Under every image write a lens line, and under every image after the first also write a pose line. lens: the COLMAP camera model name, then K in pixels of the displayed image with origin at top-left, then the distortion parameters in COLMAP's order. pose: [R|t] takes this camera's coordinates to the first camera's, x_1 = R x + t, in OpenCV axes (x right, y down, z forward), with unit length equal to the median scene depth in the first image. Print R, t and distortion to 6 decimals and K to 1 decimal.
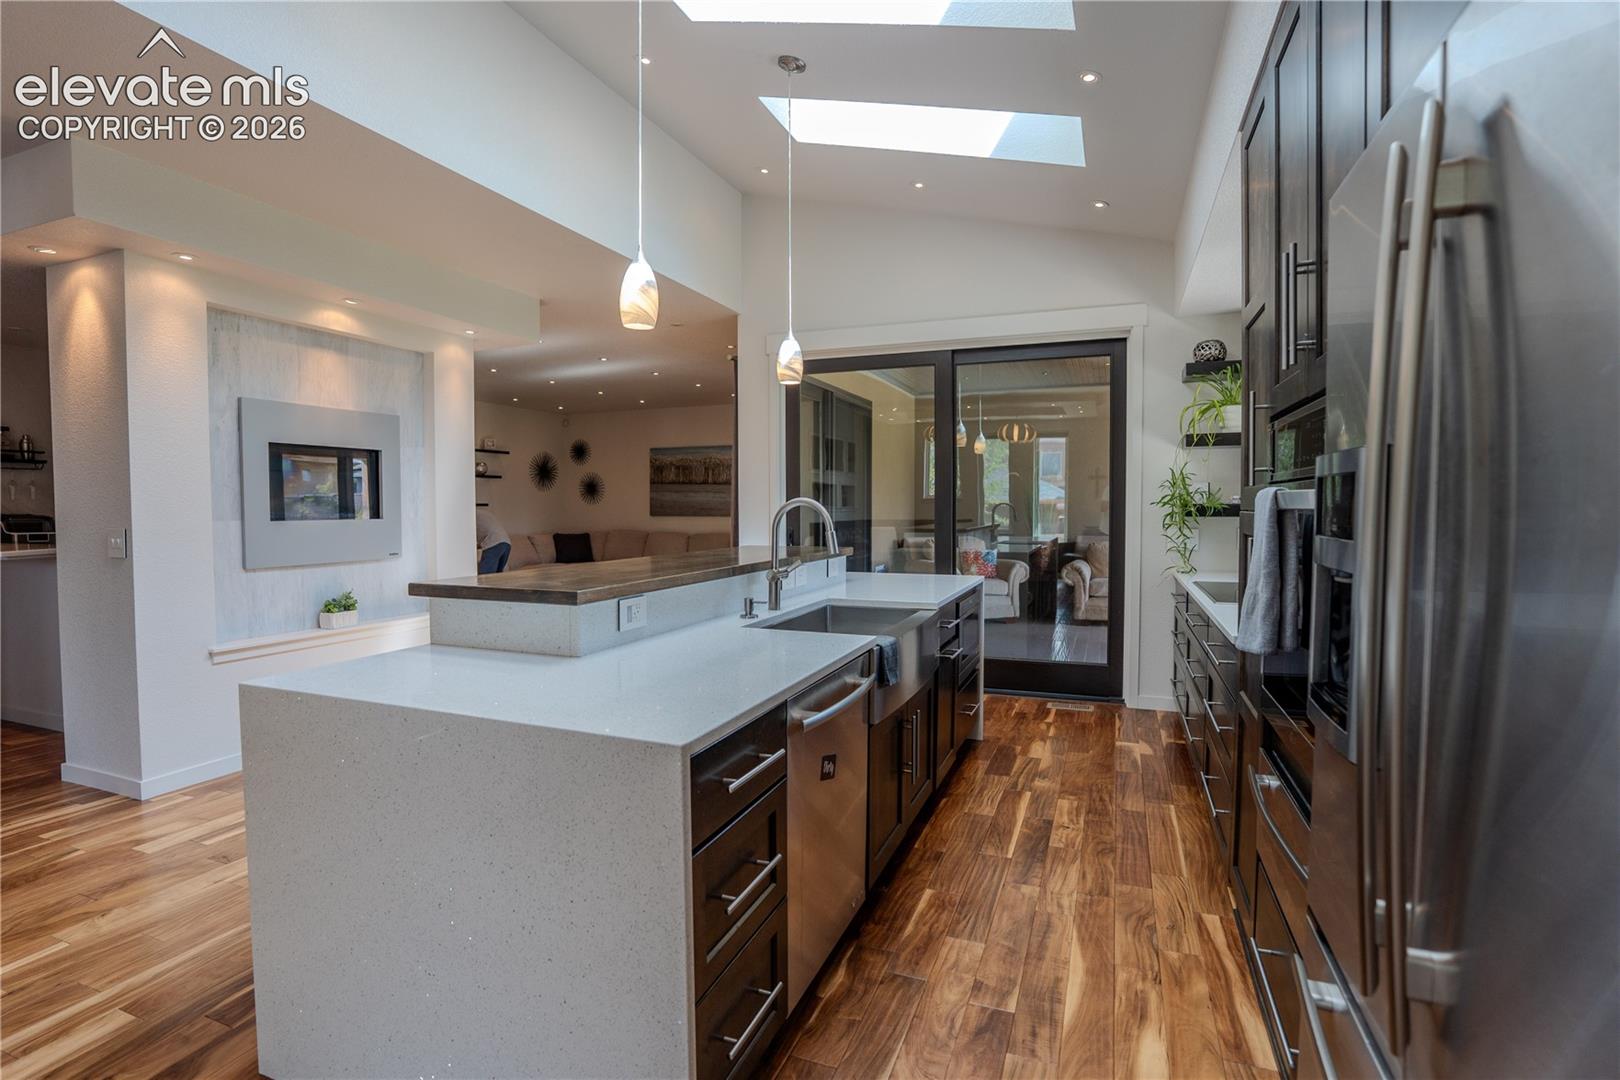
lens RADIAL K [[751.9, 0, 810.0], [0, 751.9, 540.0], [0, 0, 1]] dist [-0.074794, 0.026747]
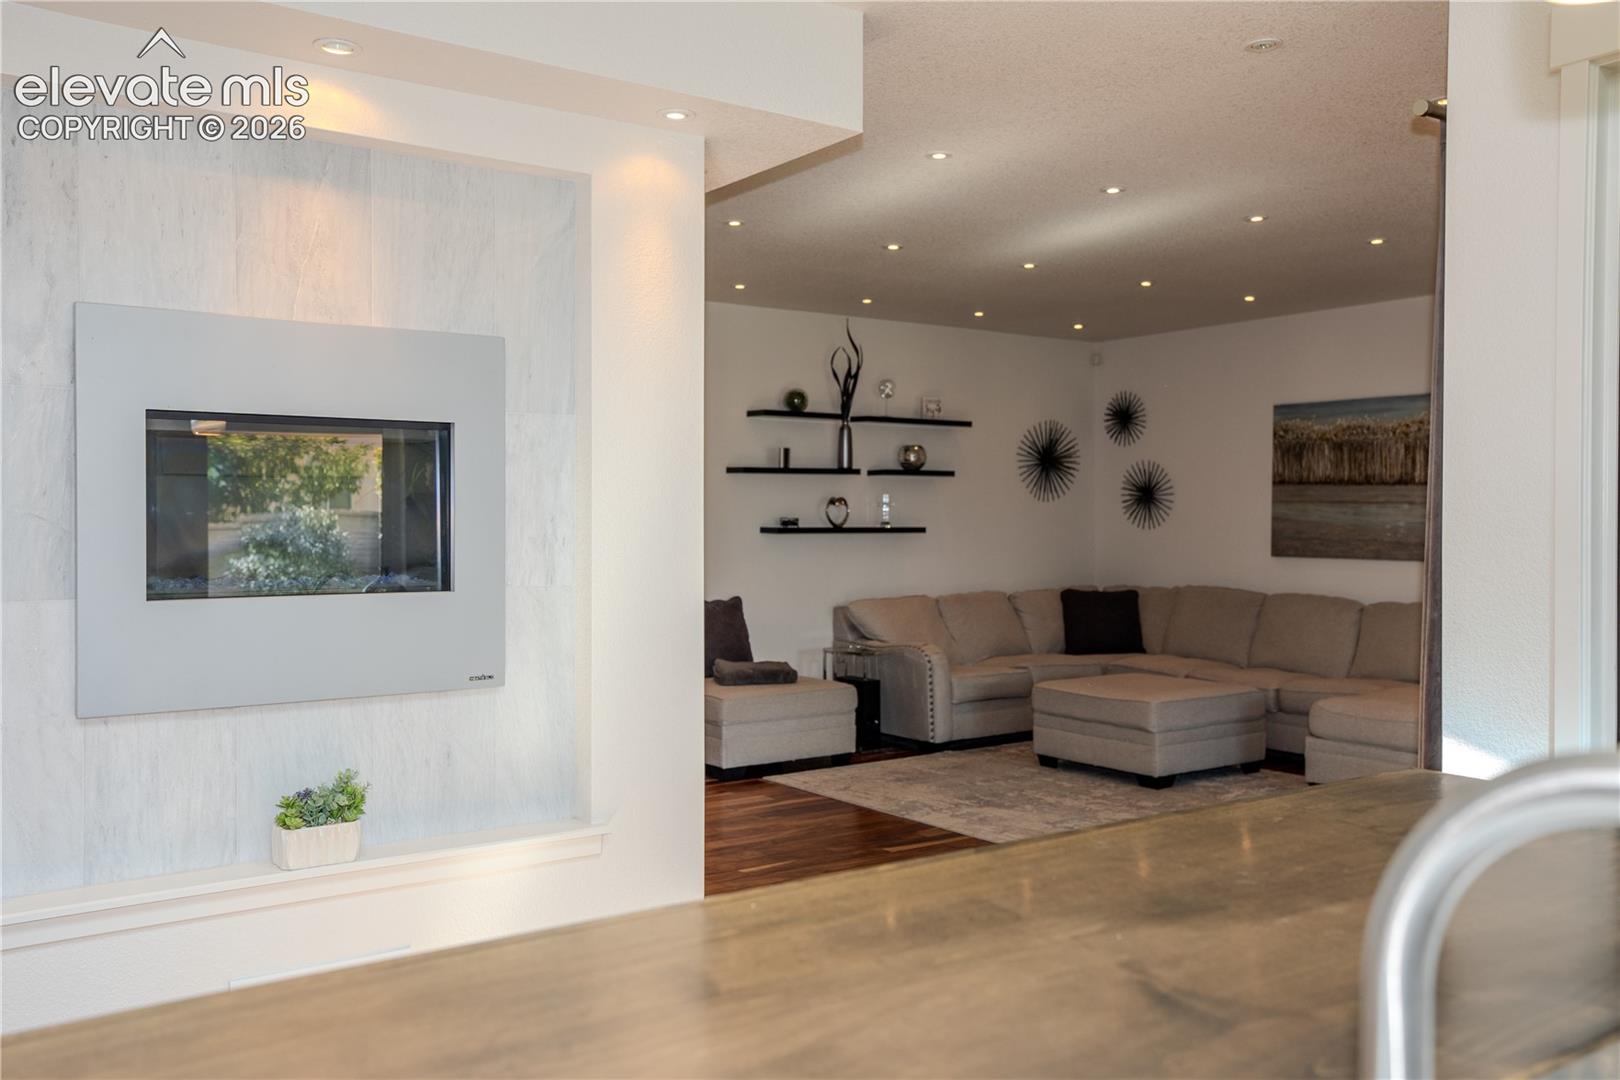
lens RADIAL K [[1383.3, 0, 810.0], [0, 1383.3, 540.0], [0, 0, 1]] dist [0.010791, 0.003092]
pose [[0.842134, 0.012609, -0.539121, -0.000896], [-0.028909, 0.999345, -0.021786, -0.016652], [0.538492, 0.033932, 0.841947, 0.165556]]
